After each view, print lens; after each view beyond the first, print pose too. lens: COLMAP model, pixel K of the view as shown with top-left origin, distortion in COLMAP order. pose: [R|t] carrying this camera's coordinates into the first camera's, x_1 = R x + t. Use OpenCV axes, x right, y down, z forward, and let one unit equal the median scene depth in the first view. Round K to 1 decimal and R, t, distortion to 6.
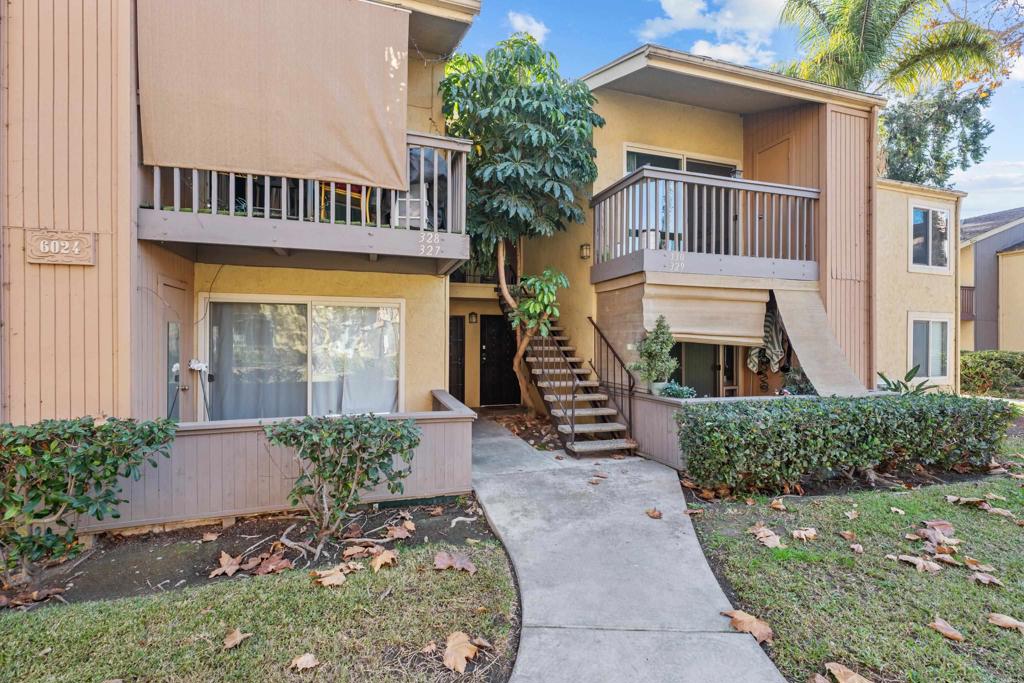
lens RADIAL K [[432.6, 0, 512.3], [0, 432.6, 343.2], [0, 0, 1]] dist [-0.000615, 0.000211]
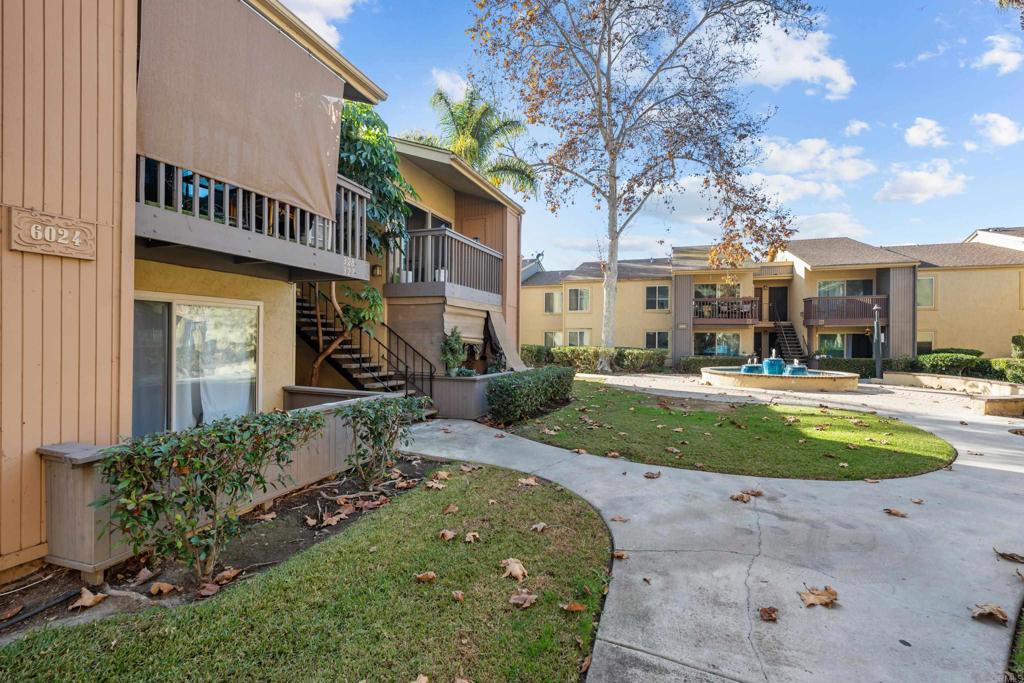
lens RADIAL K [[432.6, 0, 505.8], [0, 432.6, 337.7], [0, 0, 1]] dist [-0.000615, 0.000211]
pose [[0.632647, 0.004344, 0.774428, -0.744536], [-0.003517, 0.999990, -0.002736, -0.015776], [-0.774432, -0.000993, 0.632656, -0.132361]]
